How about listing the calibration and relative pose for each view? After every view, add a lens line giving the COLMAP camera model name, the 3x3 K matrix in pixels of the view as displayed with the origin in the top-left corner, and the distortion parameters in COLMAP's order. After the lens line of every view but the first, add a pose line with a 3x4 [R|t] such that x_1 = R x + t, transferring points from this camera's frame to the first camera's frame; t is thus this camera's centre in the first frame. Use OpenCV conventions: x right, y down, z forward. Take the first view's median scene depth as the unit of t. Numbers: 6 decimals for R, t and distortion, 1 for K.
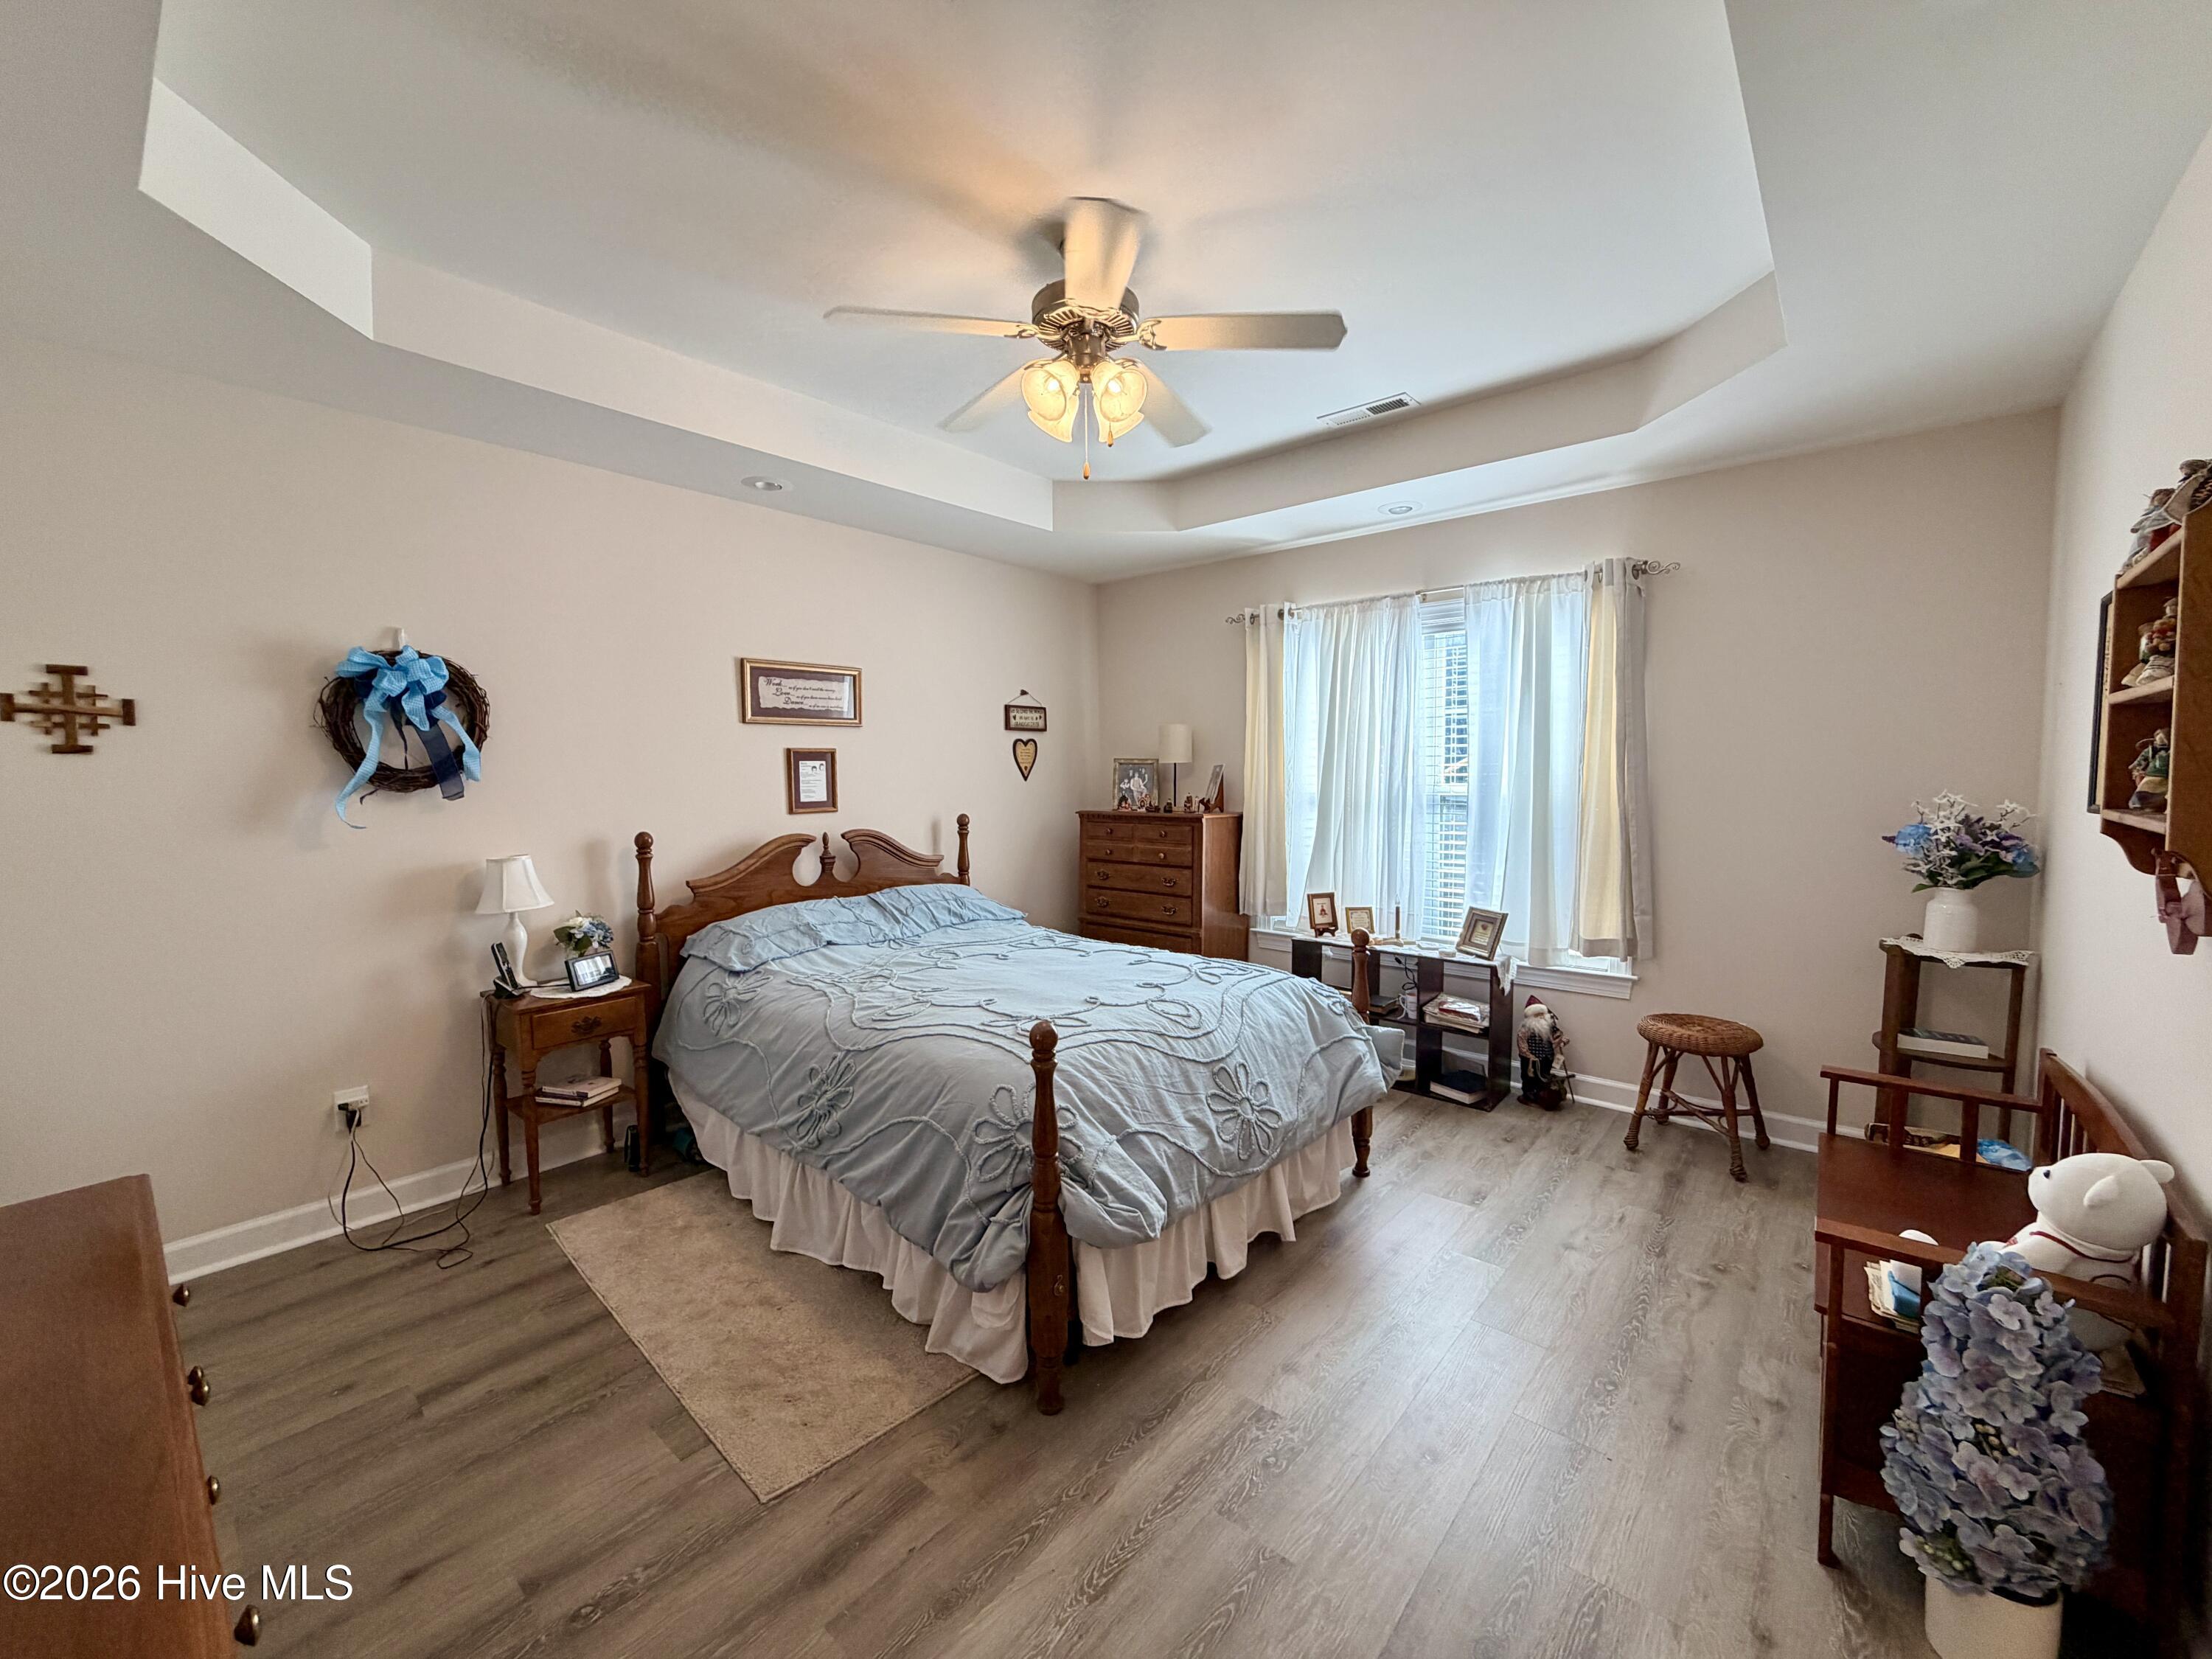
lens RADIAL K [[879.4, 0, 1106.0], [0, 879.4, 829.5], [0, 0, 1]] dist [0.000063, -0.000255]
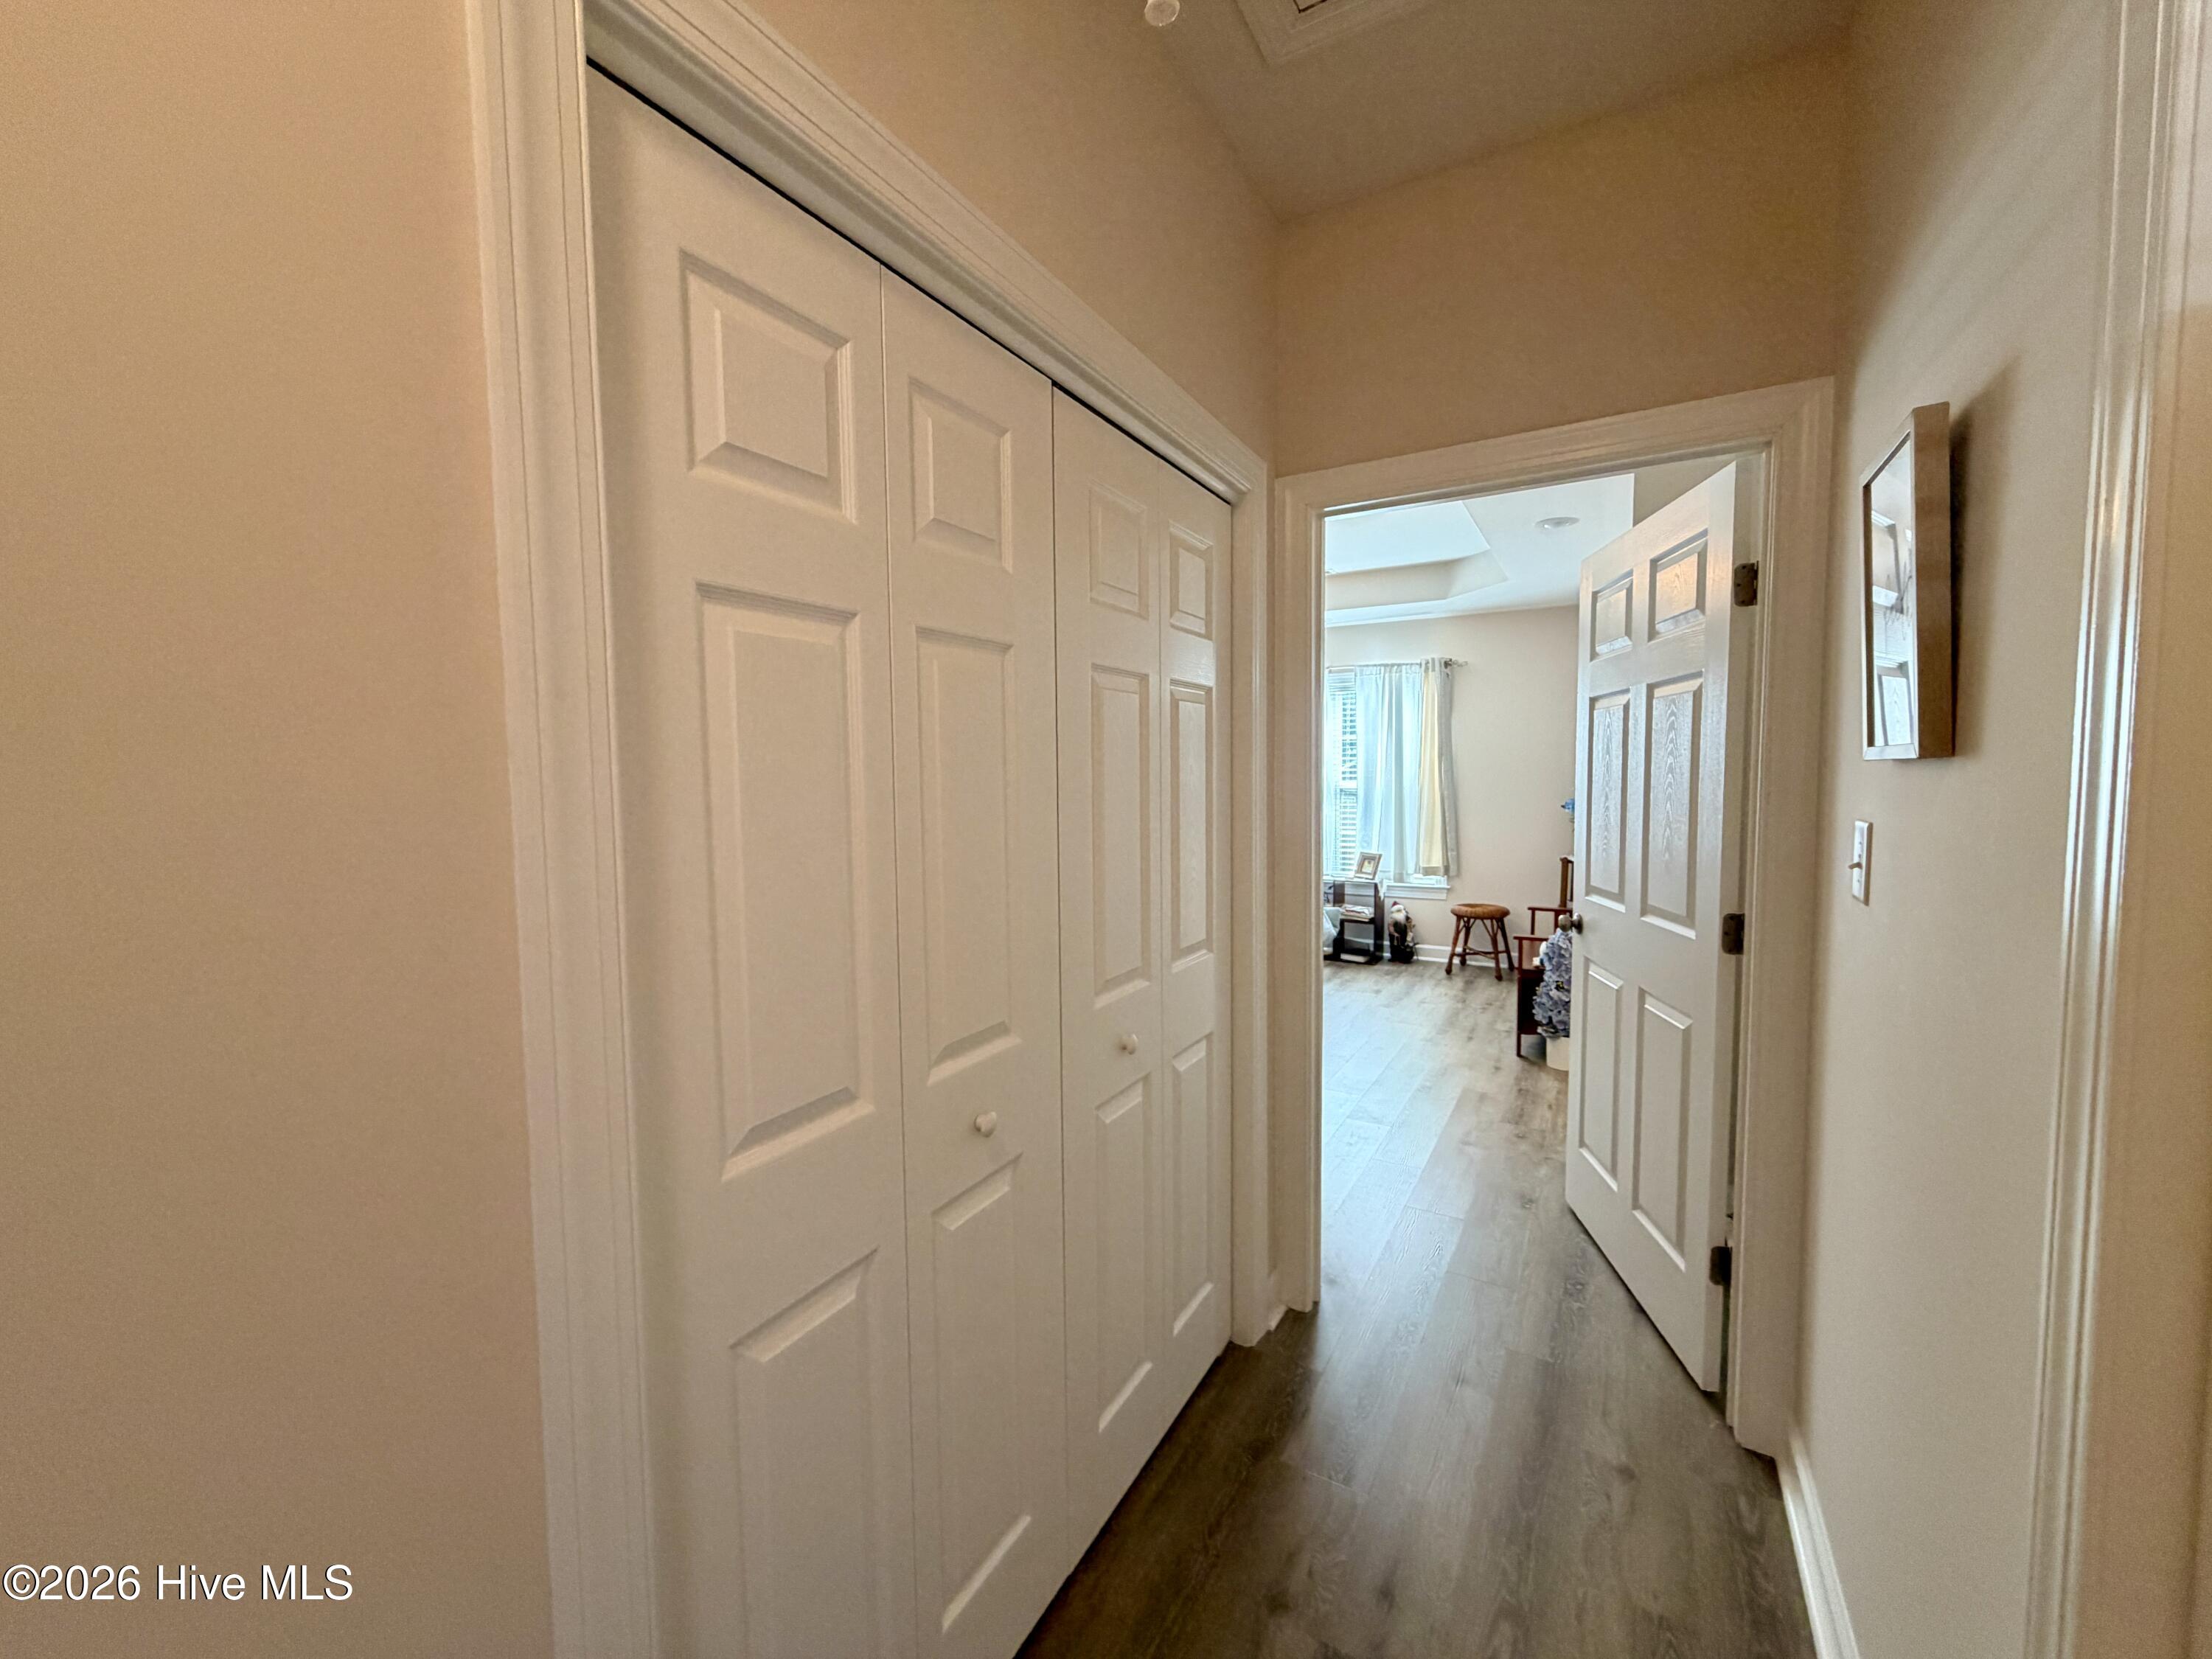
lens RADIAL K [[879.4, 0, 1106.0], [0, 879.4, 829.5], [0, 0, 1]] dist [0.000063, -0.000255]
pose [[0.983400, -0.011958, 0.181058, -0.431214], [0.012622, 0.999917, -0.002514, 0.046150], [-0.181013, 0.004758, 0.983469, -0.673671]]
